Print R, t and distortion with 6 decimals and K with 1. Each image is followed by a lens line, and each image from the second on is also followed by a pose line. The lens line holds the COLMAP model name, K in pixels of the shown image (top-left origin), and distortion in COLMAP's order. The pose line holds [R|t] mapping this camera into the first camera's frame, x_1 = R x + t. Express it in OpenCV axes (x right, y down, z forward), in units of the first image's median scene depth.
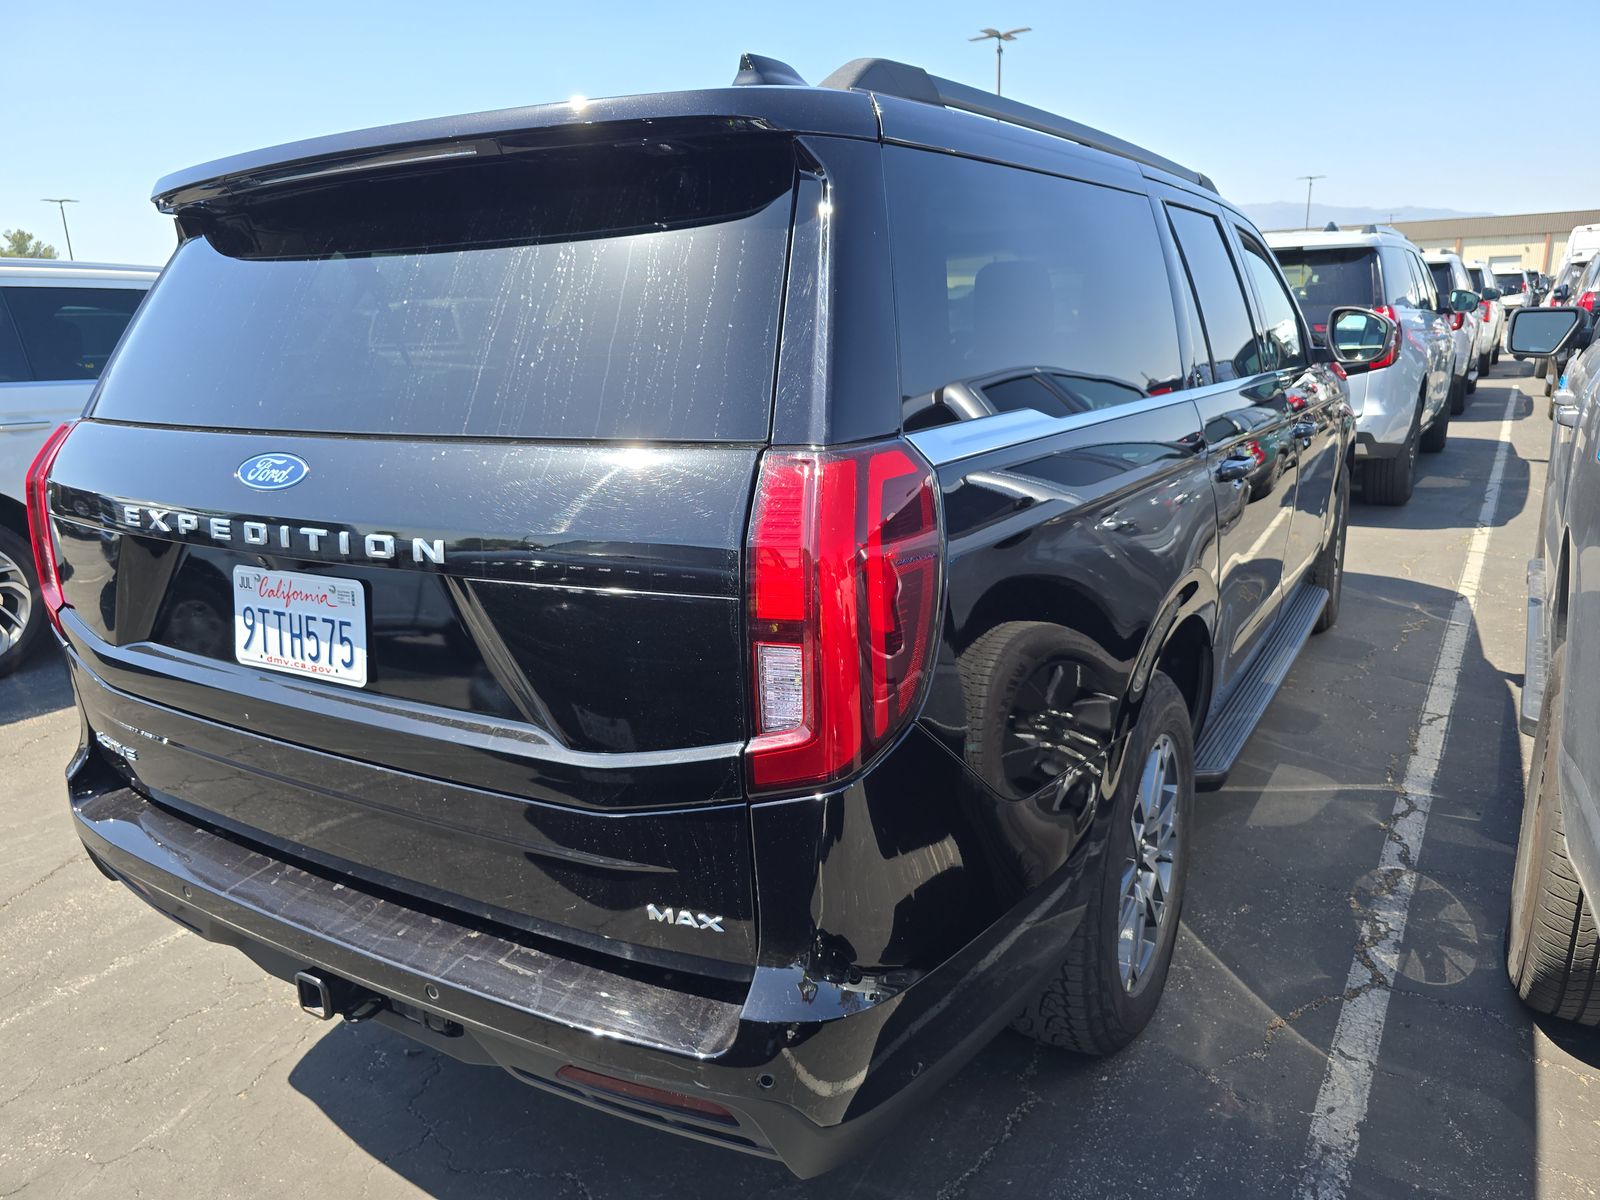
lens RADIAL K [[1098.8, 0, 793.5], [0, 1098.8, 582.0], [0, 0, 1]] dist [0.002891, 0.002807]
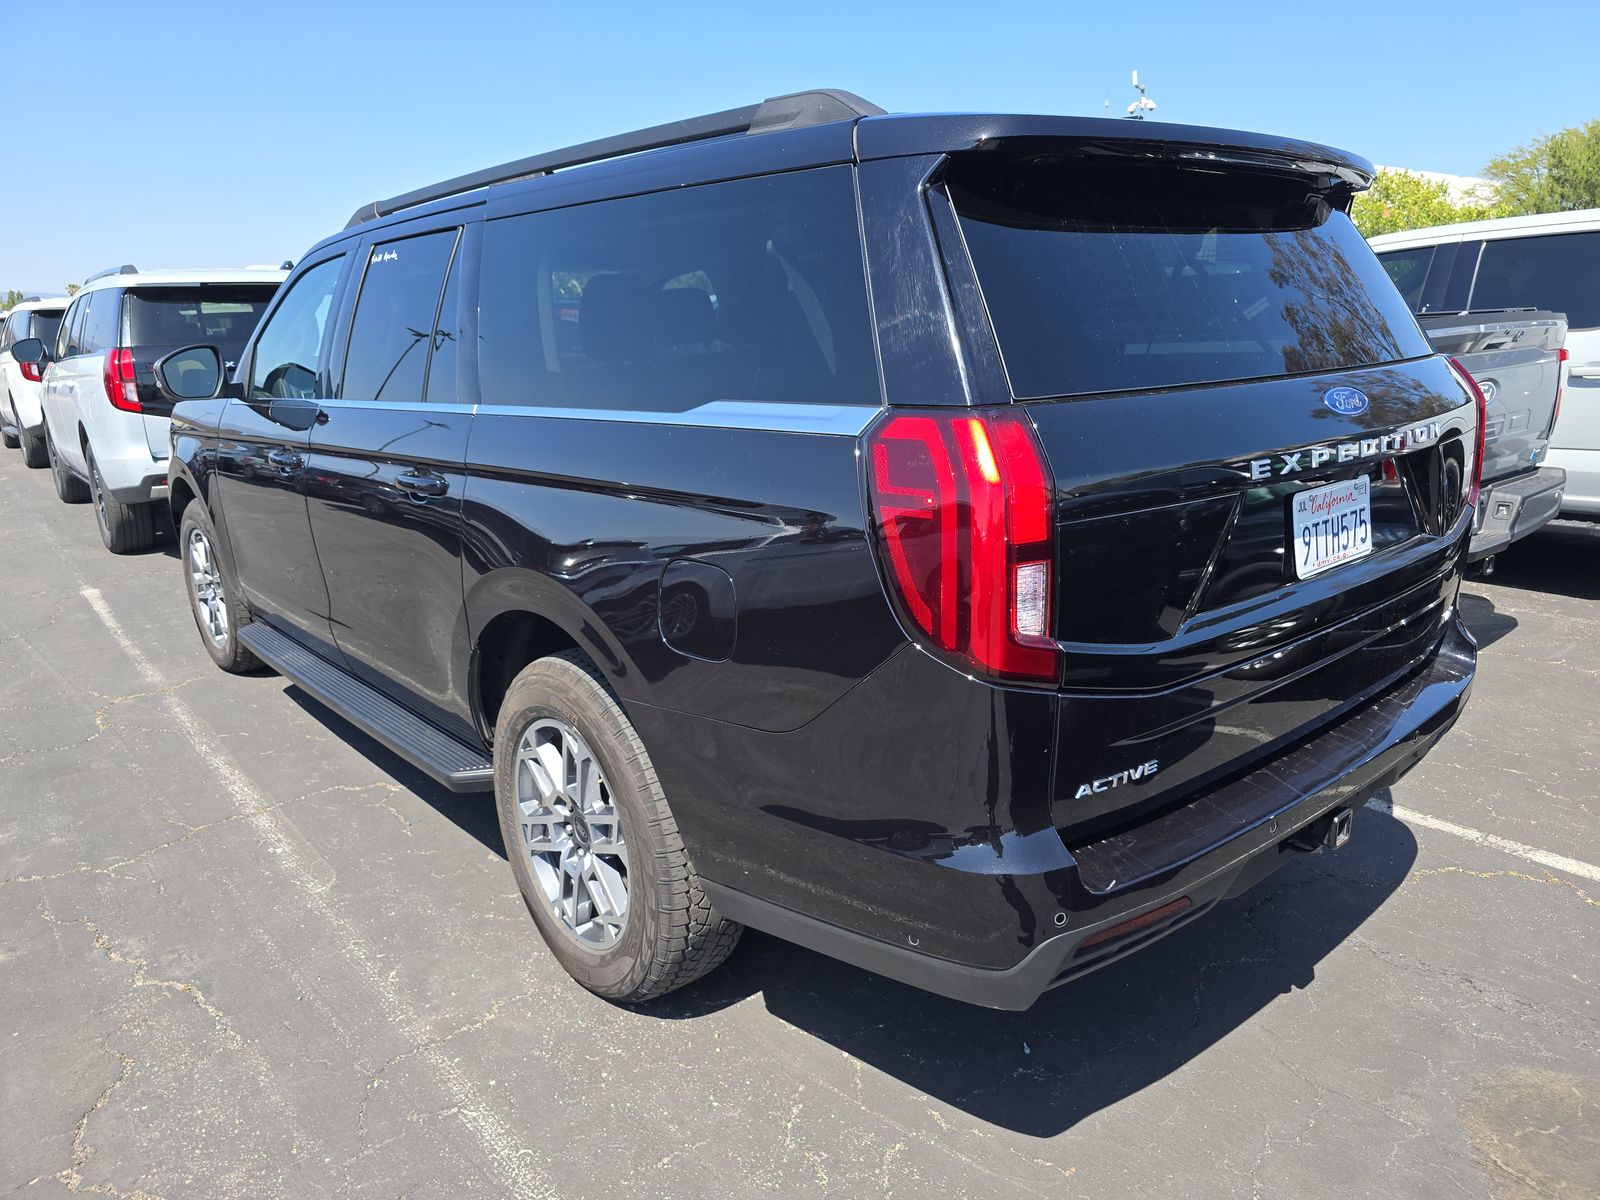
lens RADIAL K [[1098.8, 0, 793.5], [0, 1098.8, 582.0], [0, 0, 1]] dist [0.002891, 0.002807]
pose [[0.317337, -0.193707, 0.928318, -1.822603], [0.242894, 0.962863, 0.117884, -0.196511], [-0.916679, 0.188074, 0.352602, 1.136629]]
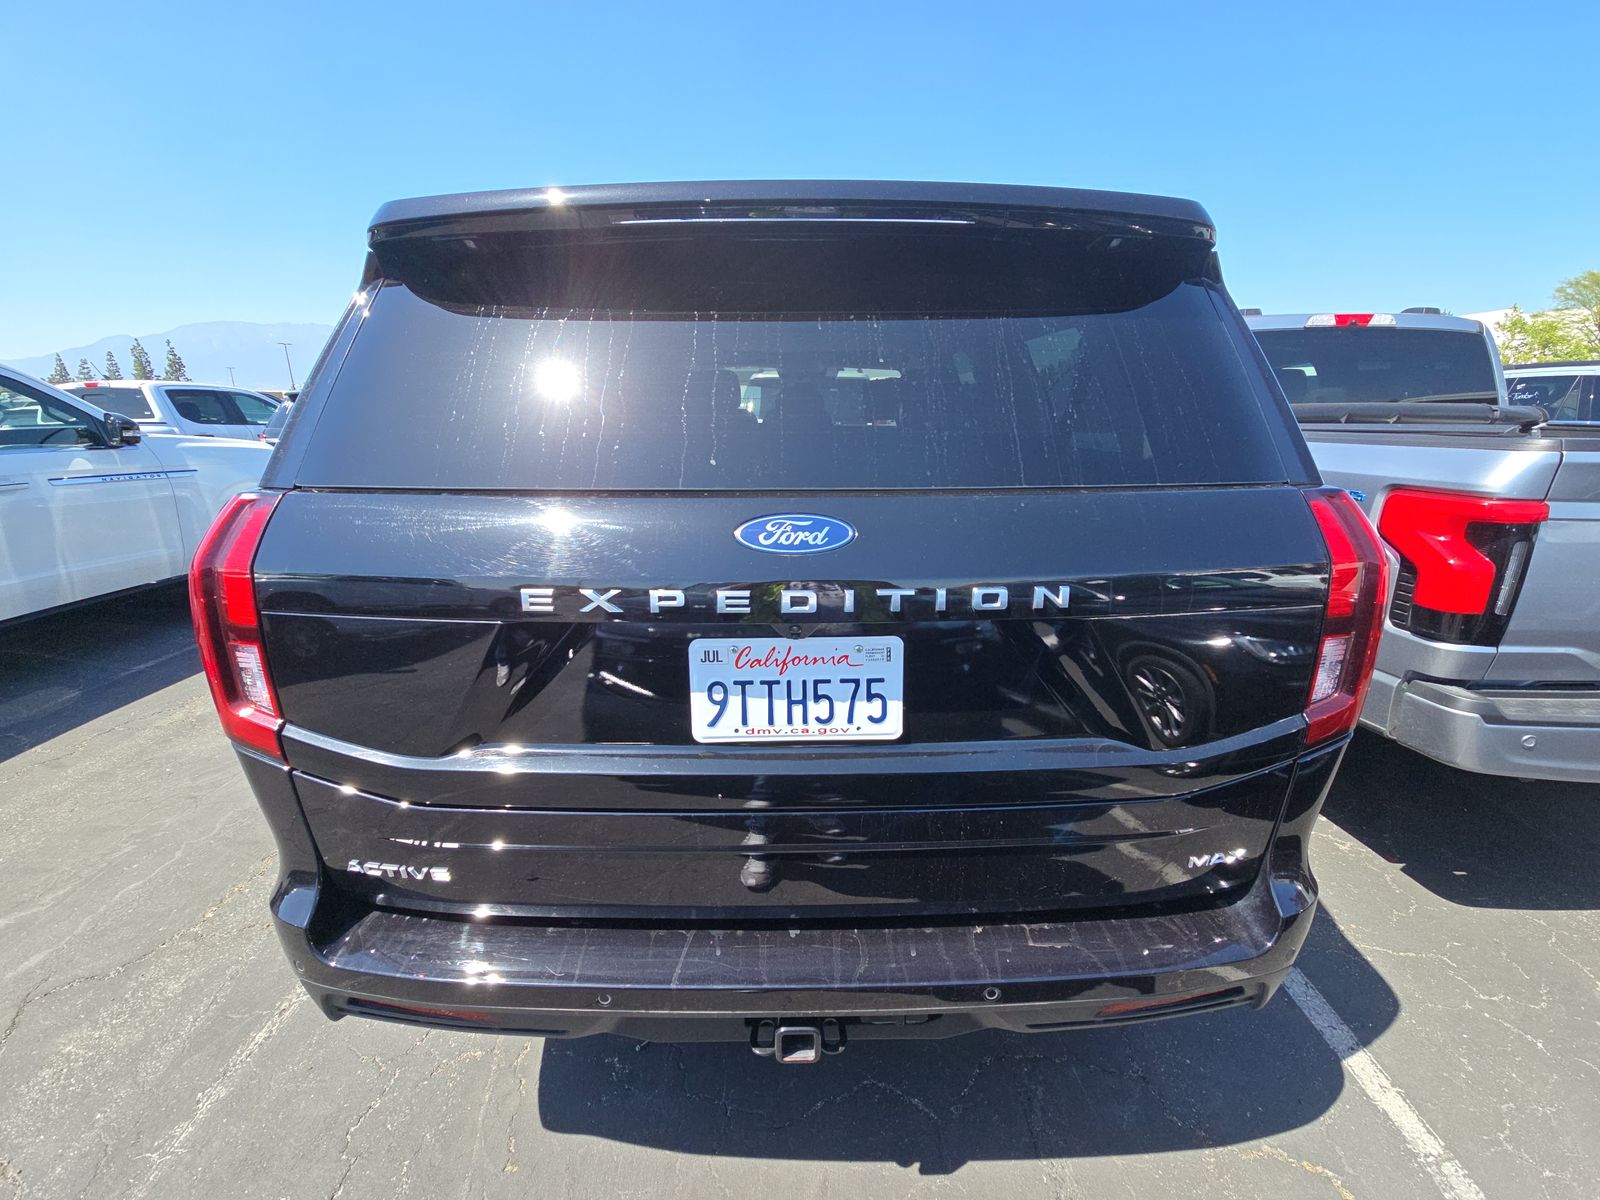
lens RADIAL K [[653.0, 0, 800.0], [0, 653.0, 600.0], [0, 0, 1]] dist [-0.003573, -0.000529]
pose [[0.850680, -0.114140, 0.513143, -0.737849], [0.099968, 0.993455, 0.055251, -0.072586], [-0.516091, 0.004297, 0.856523, 0.503967]]
